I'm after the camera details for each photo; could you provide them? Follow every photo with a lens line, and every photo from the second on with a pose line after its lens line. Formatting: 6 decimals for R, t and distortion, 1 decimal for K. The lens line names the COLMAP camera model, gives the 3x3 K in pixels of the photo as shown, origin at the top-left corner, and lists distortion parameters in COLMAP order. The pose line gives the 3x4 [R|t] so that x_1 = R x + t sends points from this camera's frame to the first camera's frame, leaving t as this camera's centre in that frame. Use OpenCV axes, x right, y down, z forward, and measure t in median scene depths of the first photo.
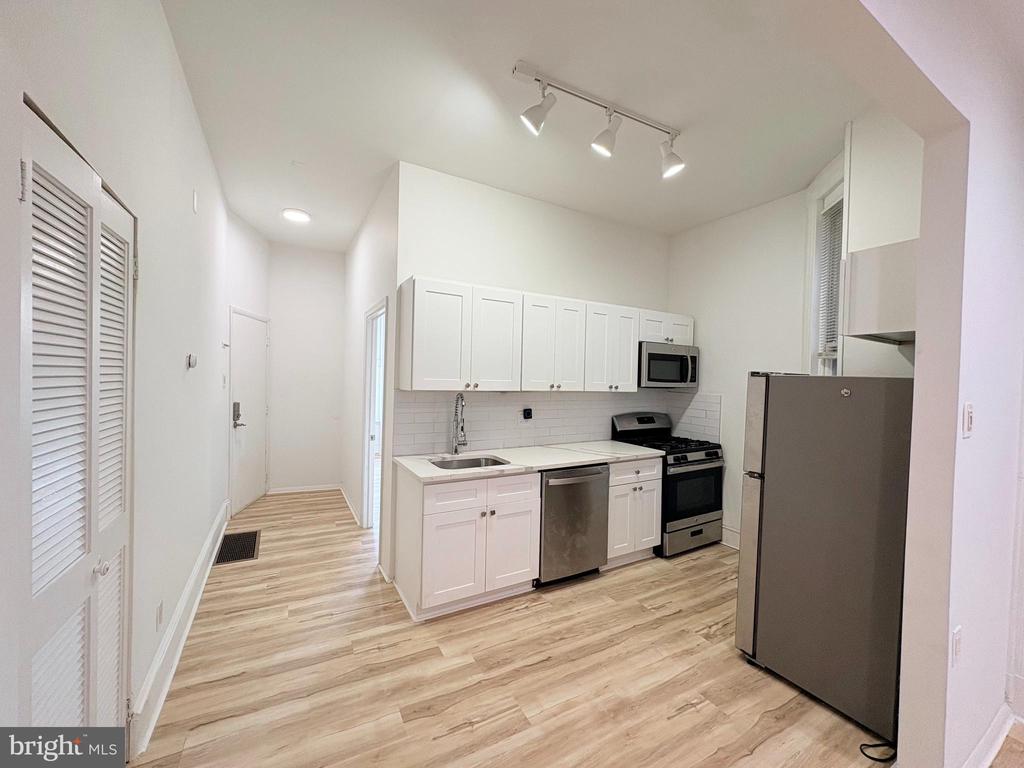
lens RADIAL K [[406.8, 0, 510.9], [0, 406.8, 383.4], [0, 0, 1]] dist [0.000292, -0.000015]
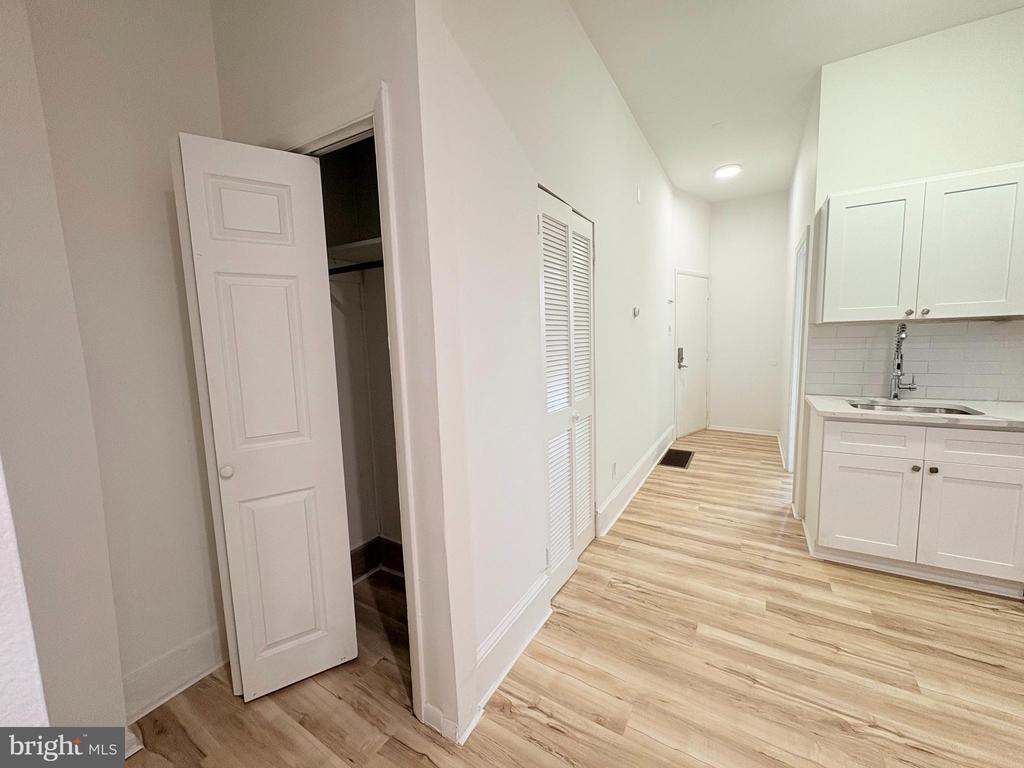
lens RADIAL K [[406.8, 0, 510.9], [0, 406.8, 383.4], [0, 0, 1]] dist [0.000292, -0.000015]
pose [[0.495920, 0.054343, -0.866666, 0.210302], [0.031320, 0.996271, 0.080392, 0.056484], [0.867803, -0.067012, 0.492369, -0.085994]]
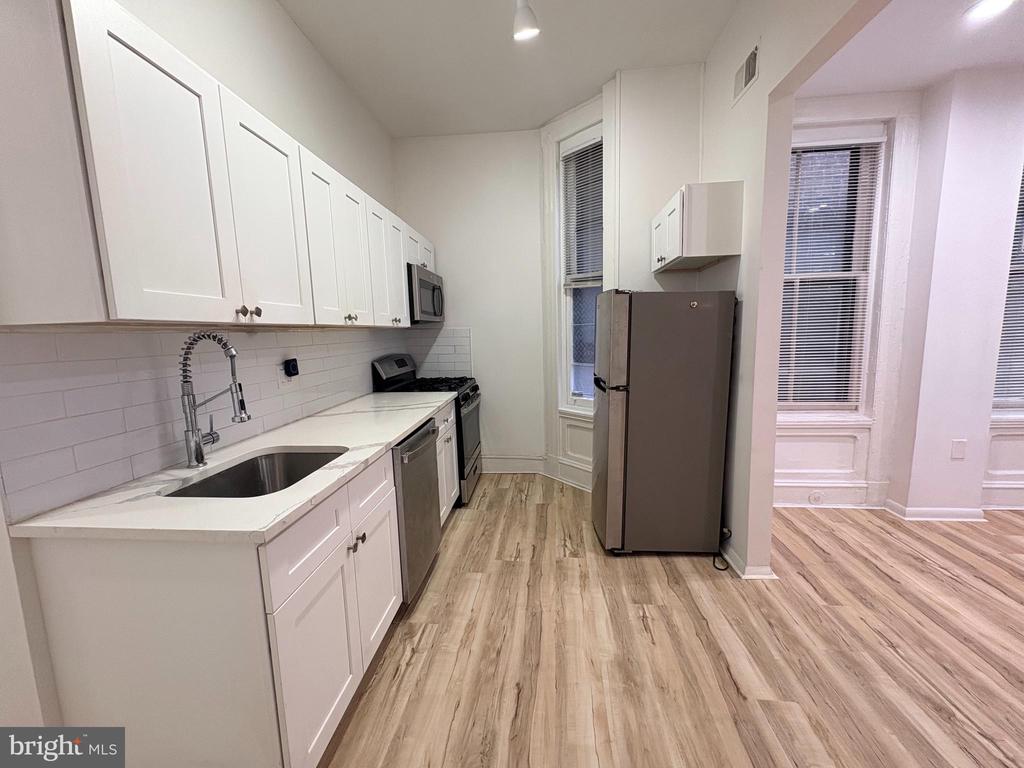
lens RADIAL K [[406.8, 0, 510.9], [0, 406.8, 383.4], [0, 0, 1]] dist [0.000292, -0.000015]
pose [[0.567753, -0.143879, 0.810528, -0.328269], [0.050600, 0.988845, 0.140089, 0.038183], [-0.821642, -0.038524, 0.568700, 0.492847]]
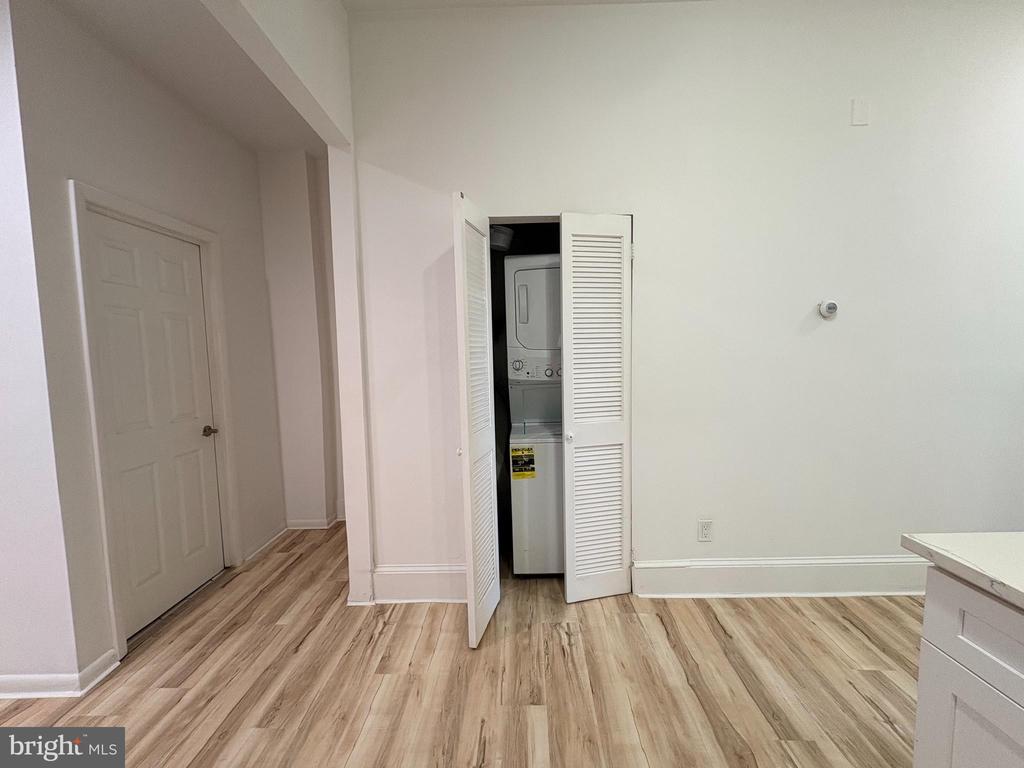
lens RADIAL K [[406.8, 0, 510.9], [0, 406.8, 383.4], [0, 0, 1]] dist [0.000292, -0.000015]
pose [[-0.506315, 0.053584, -0.860682, 0.278196], [-0.003827, 0.997918, 0.064379, 0.044698], [0.862340, 0.035890, -0.505056, 0.729464]]
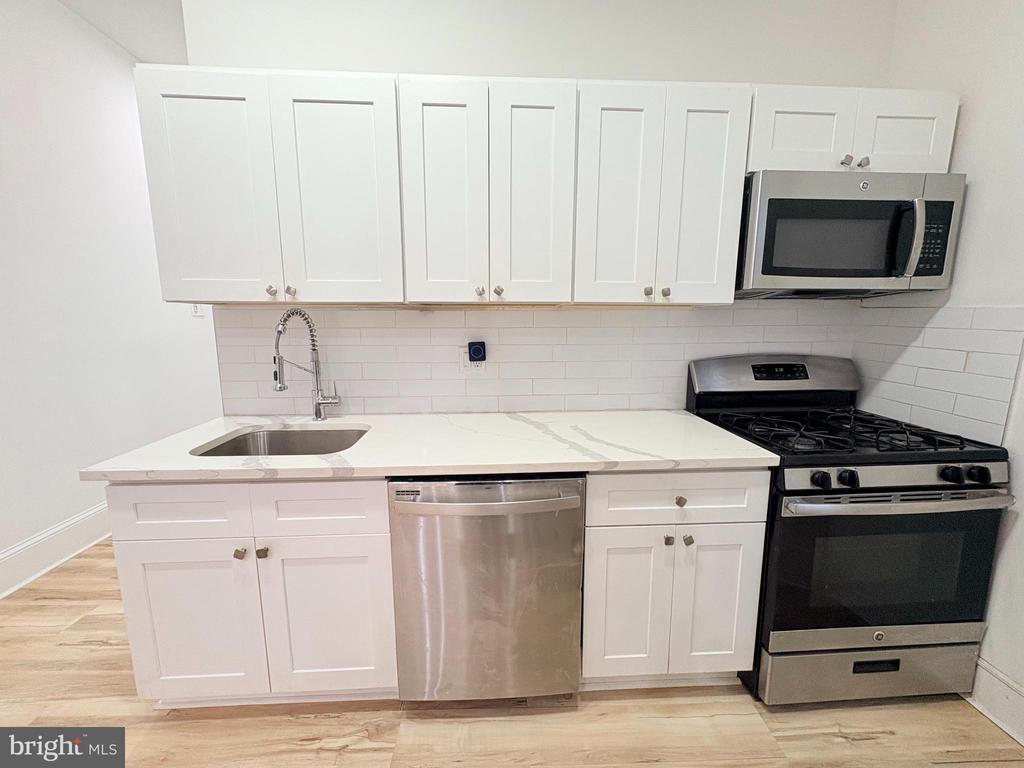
lens RADIAL K [[406.8, 0, 510.9], [0, 406.8, 383.4], [0, 0, 1]] dist [0.000292, -0.000015]
pose [[0.891926, 0.049326, -0.449484, 0.394981], [0.014423, 0.990423, 0.137308, 0.054977], [0.451952, -0.128952, 0.882673, 0.689926]]
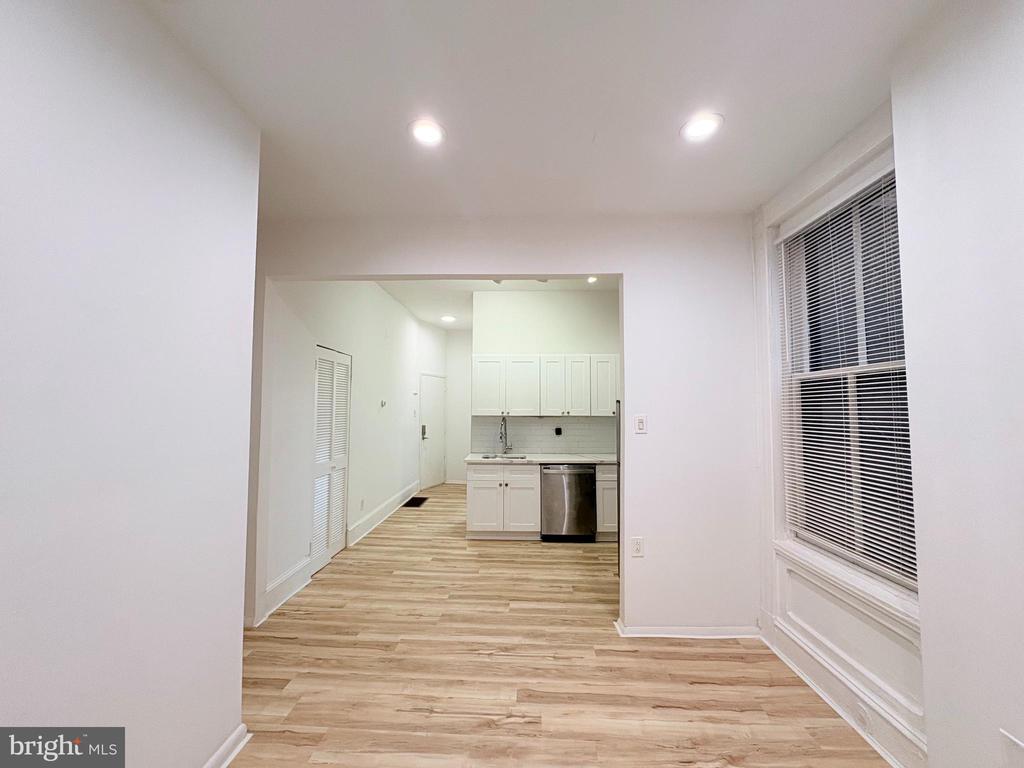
lens RADIAL K [[406.8, 0, 510.9], [0, 406.8, 383.4], [0, 0, 1]] dist [0.000292, -0.000015]
pose [[0.855819, -0.053628, -0.514488, 0.841826], [0.010263, 0.996176, -0.086766, 0.032769], [0.517173, 0.068976, 0.853097, -0.484527]]
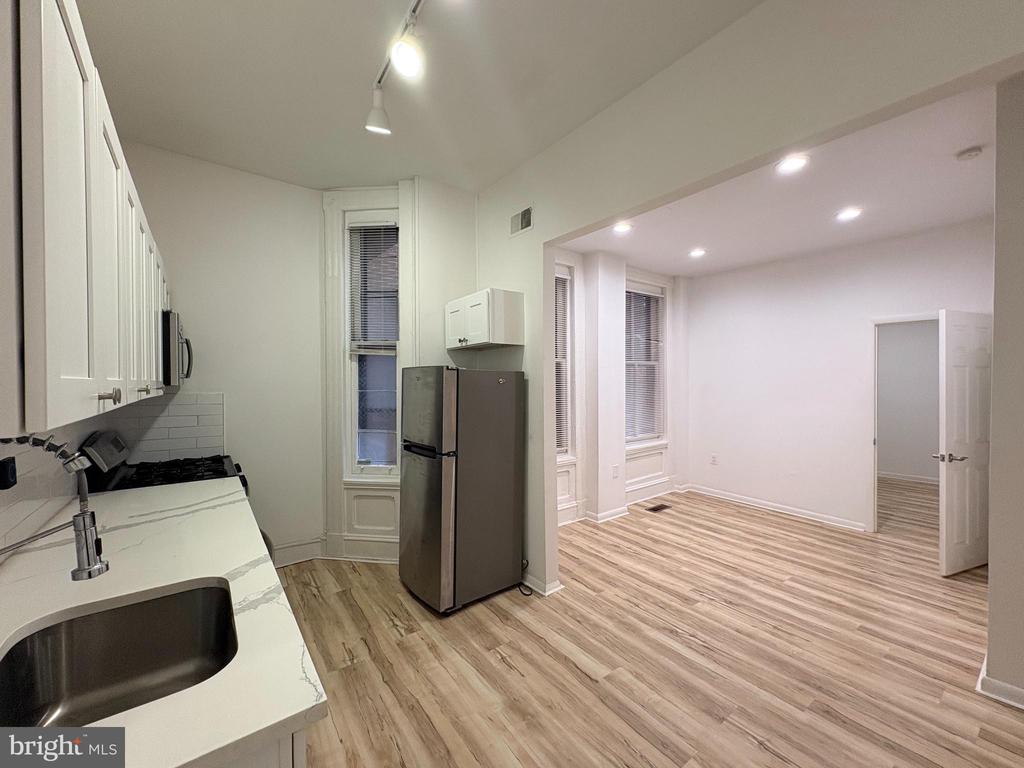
lens RADIAL K [[406.8, 0, 510.9], [0, 406.8, 383.4], [0, 0, 1]] dist [0.000292, -0.000015]
pose [[-0.132805, -0.029382, 0.990707, -0.453347], [0.012718, 0.999428, 0.031345, -0.010142], [-0.991061, 0.016762, -0.132355, 0.764856]]
